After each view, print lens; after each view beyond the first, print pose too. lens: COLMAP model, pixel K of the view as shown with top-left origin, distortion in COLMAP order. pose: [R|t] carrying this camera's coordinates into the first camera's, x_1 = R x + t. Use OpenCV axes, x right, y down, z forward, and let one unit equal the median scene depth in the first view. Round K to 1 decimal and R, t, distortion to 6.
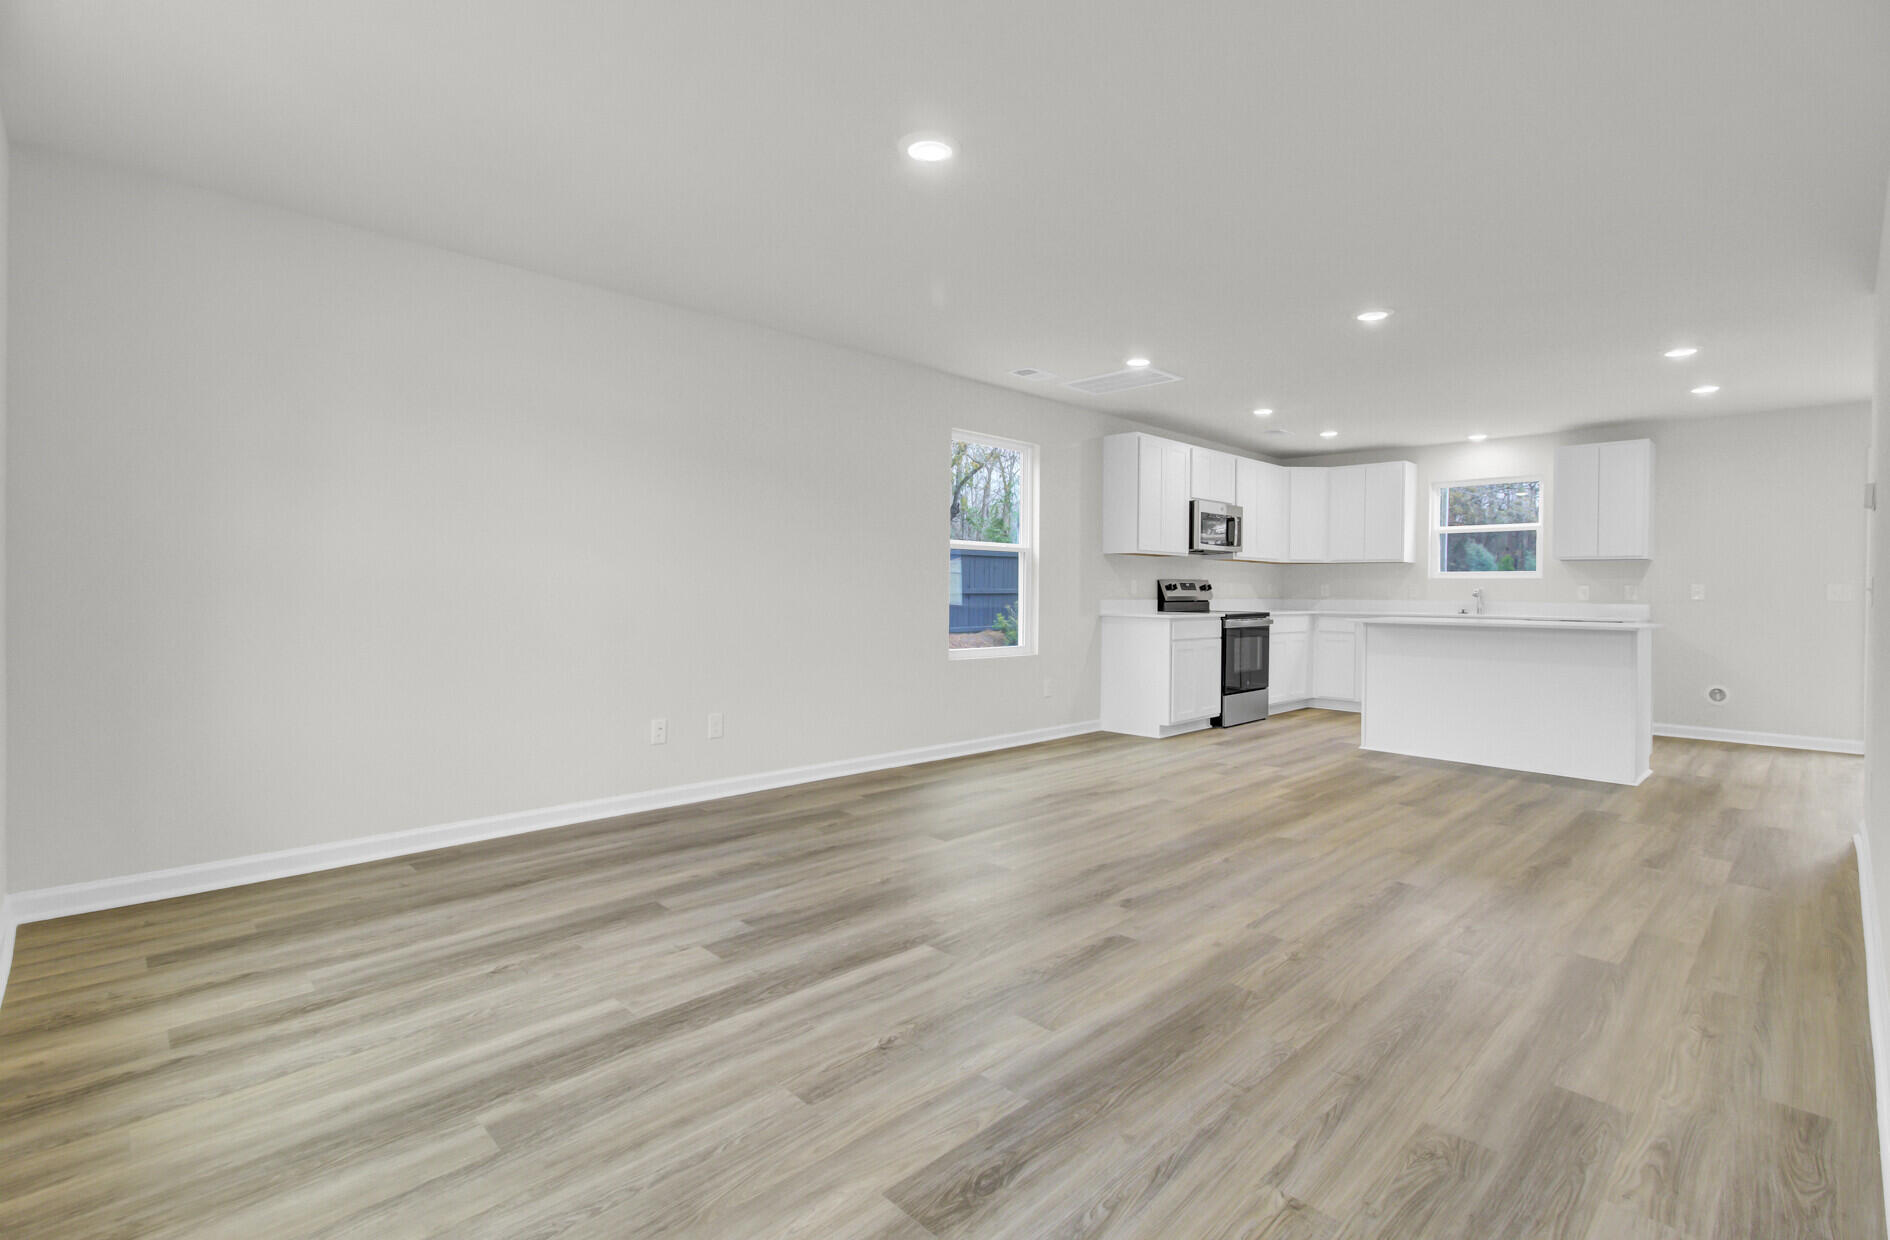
lens RADIAL K [[875.3, 0, 968.0], [0, 875.3, 599.3], [0, 0, 1]] dist [0.002239, -0.000198]
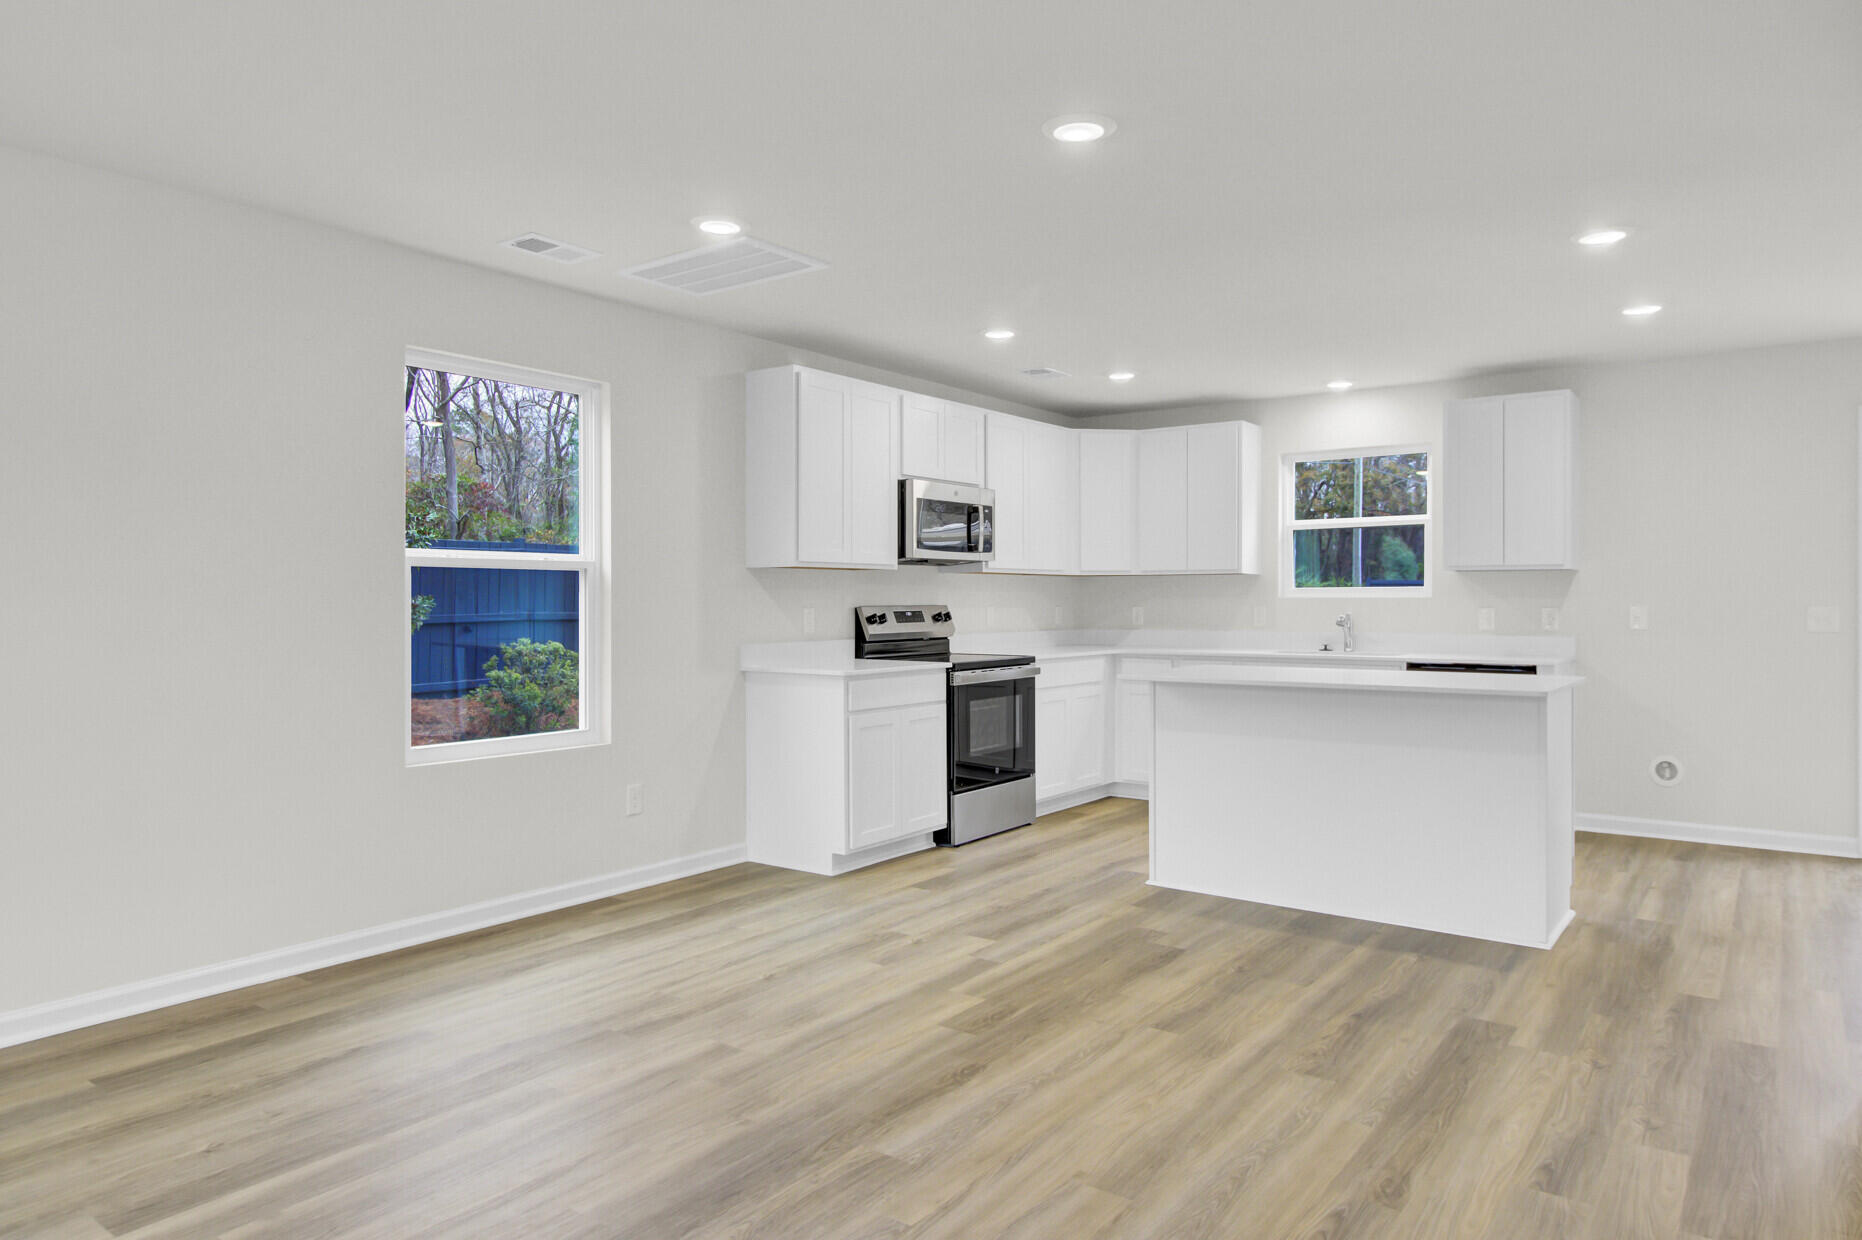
lens RADIAL K [[1162.9, 0, 944.7], [0, 1162.9, 606.3], [0, 0, 1]] dist [-0.003460, -0.003957]
pose [[0.988761, -0.012168, 0.149010, 0.191774], [0.012861, 0.999910, -0.003691, -0.023147], [-0.148952, 0.005566, 0.988829, 0.219493]]
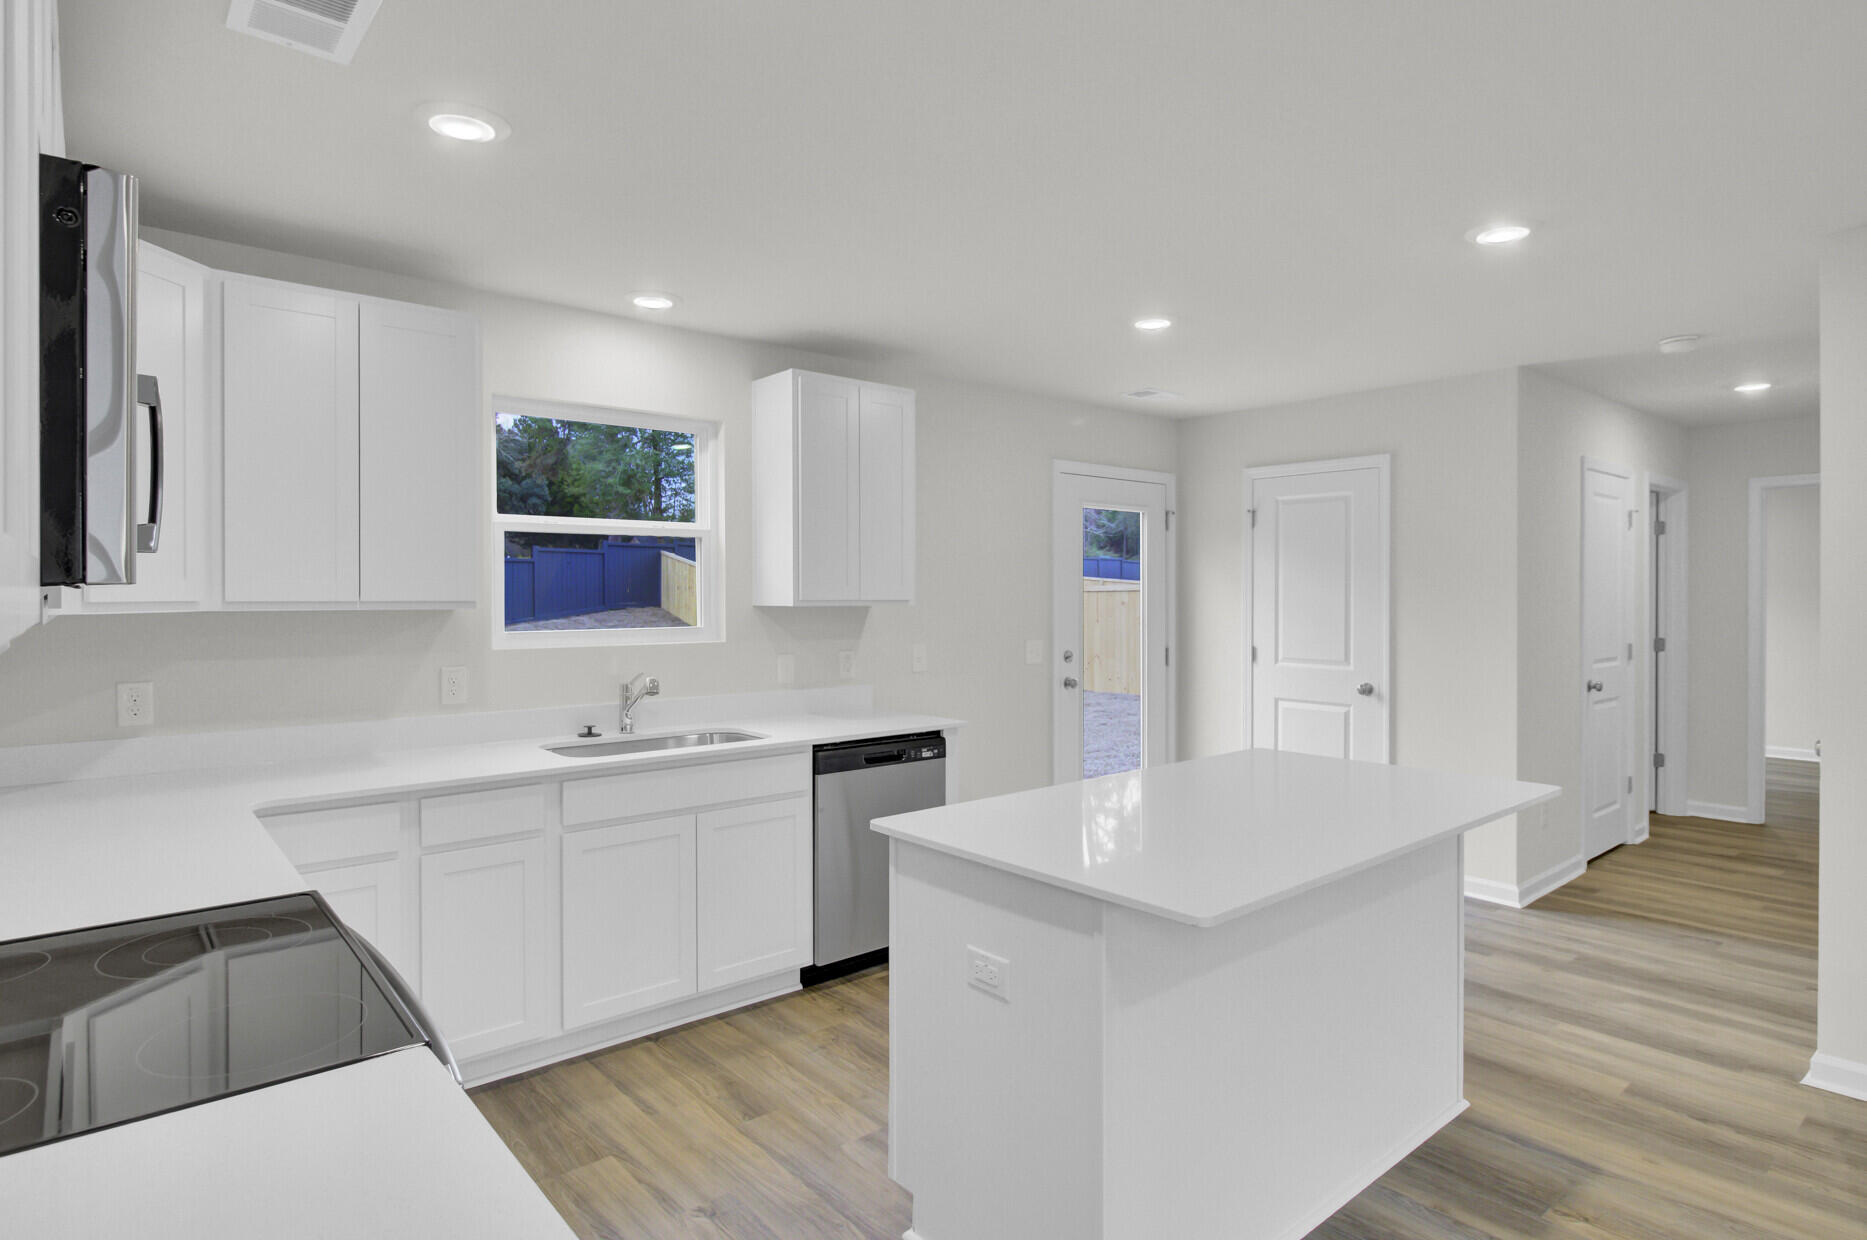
lens RADIAL K [[993.1, 0, 944.3], [0, 993.1, 605.7], [0, 0, 1]] dist [-0.007520, -0.000398]
pose [[0.081257, -0.021286, 0.996466, 0.165894], [0.012194, 0.999718, 0.020361, -0.065624], [-0.996619, 0.010497, 0.081493, 1.038820]]
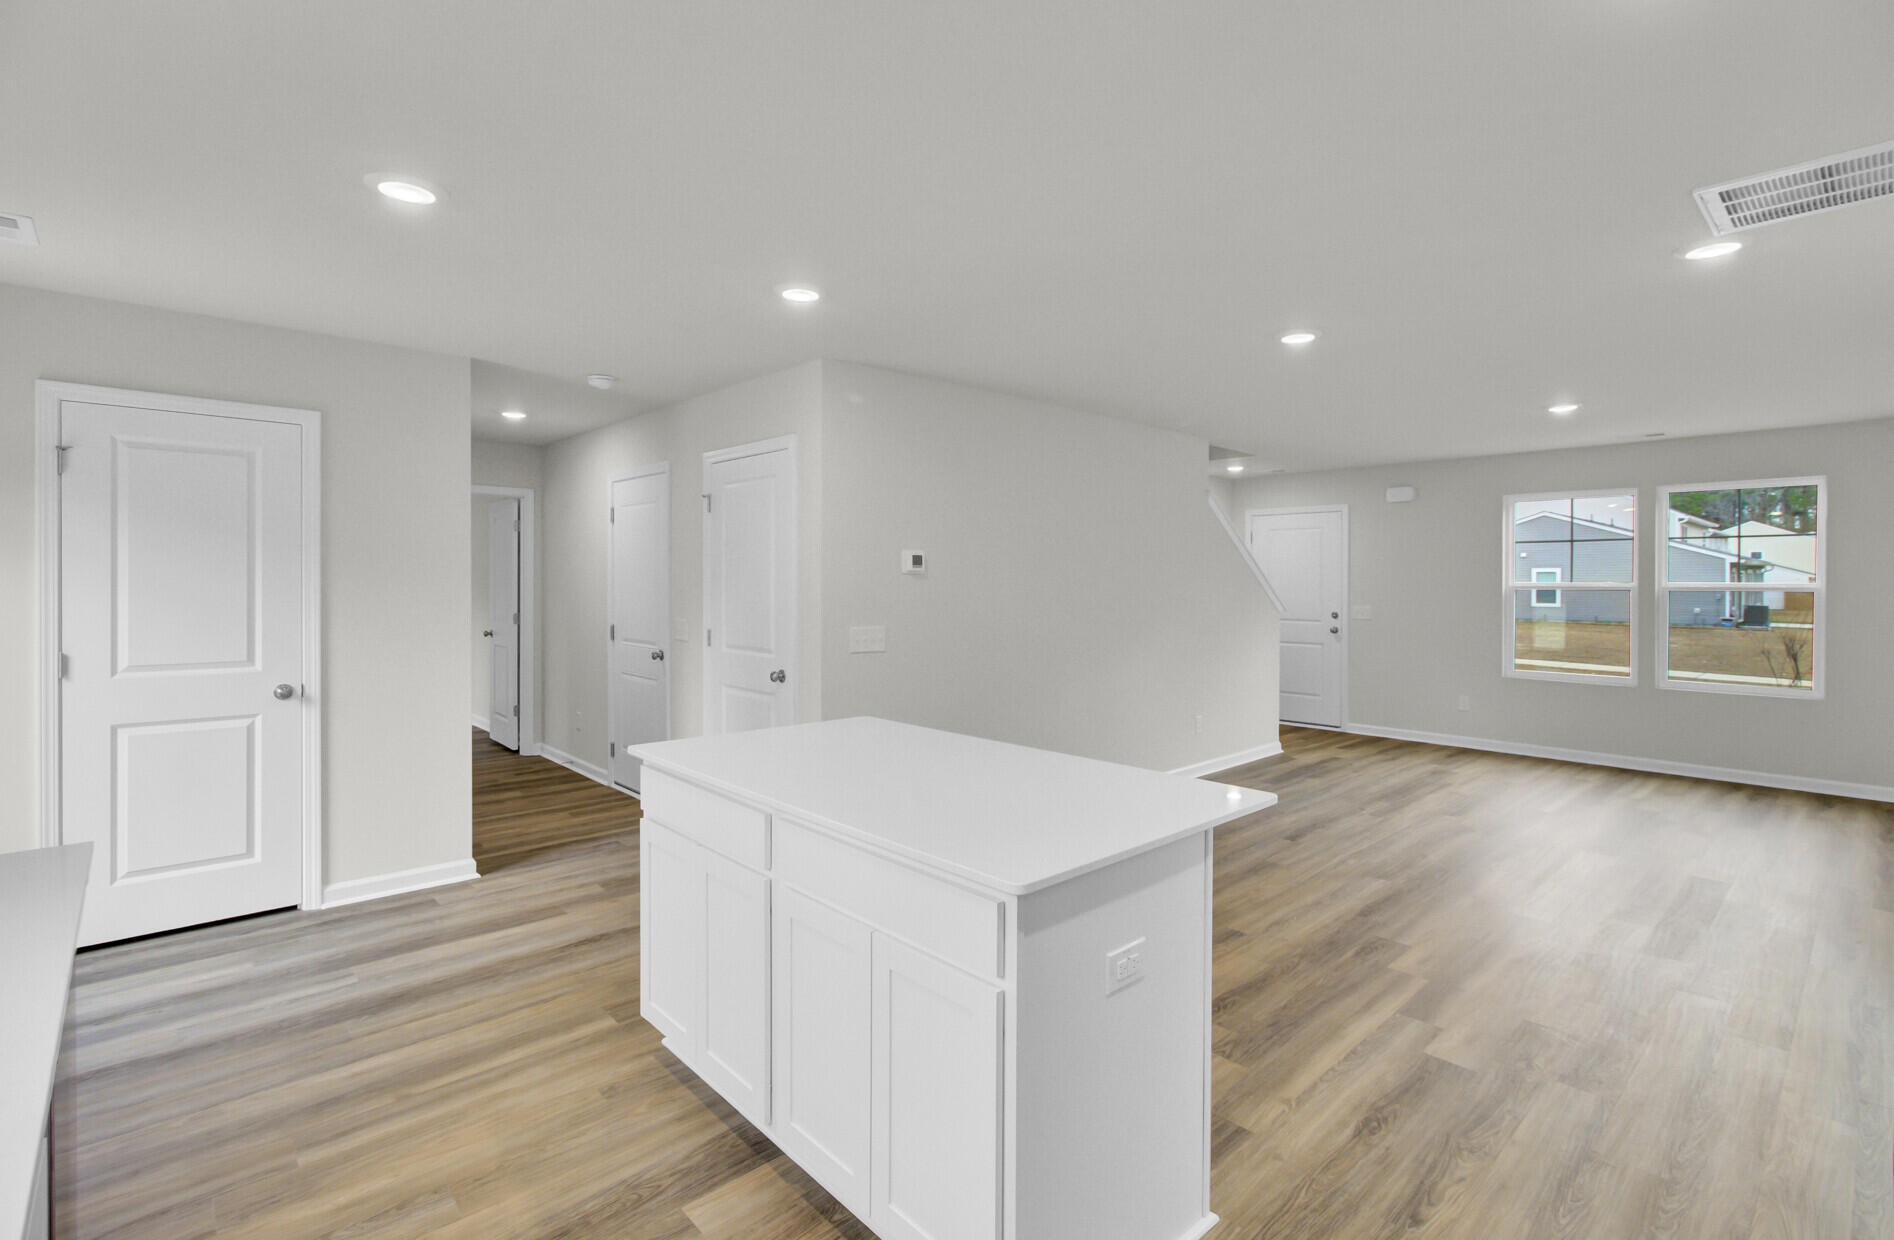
lens RADIAL K [[867.4, 0, 956.2], [0, 867.4, 589.1], [0, 0, 1]] dist [0.001808, -0.000840]
pose [[-0.998832, -0.012966, 0.046540, 0.537020], [-0.011982, 0.999700, 0.021362, -0.063437], [-0.046803, 0.020779, -0.998688, 1.332085]]
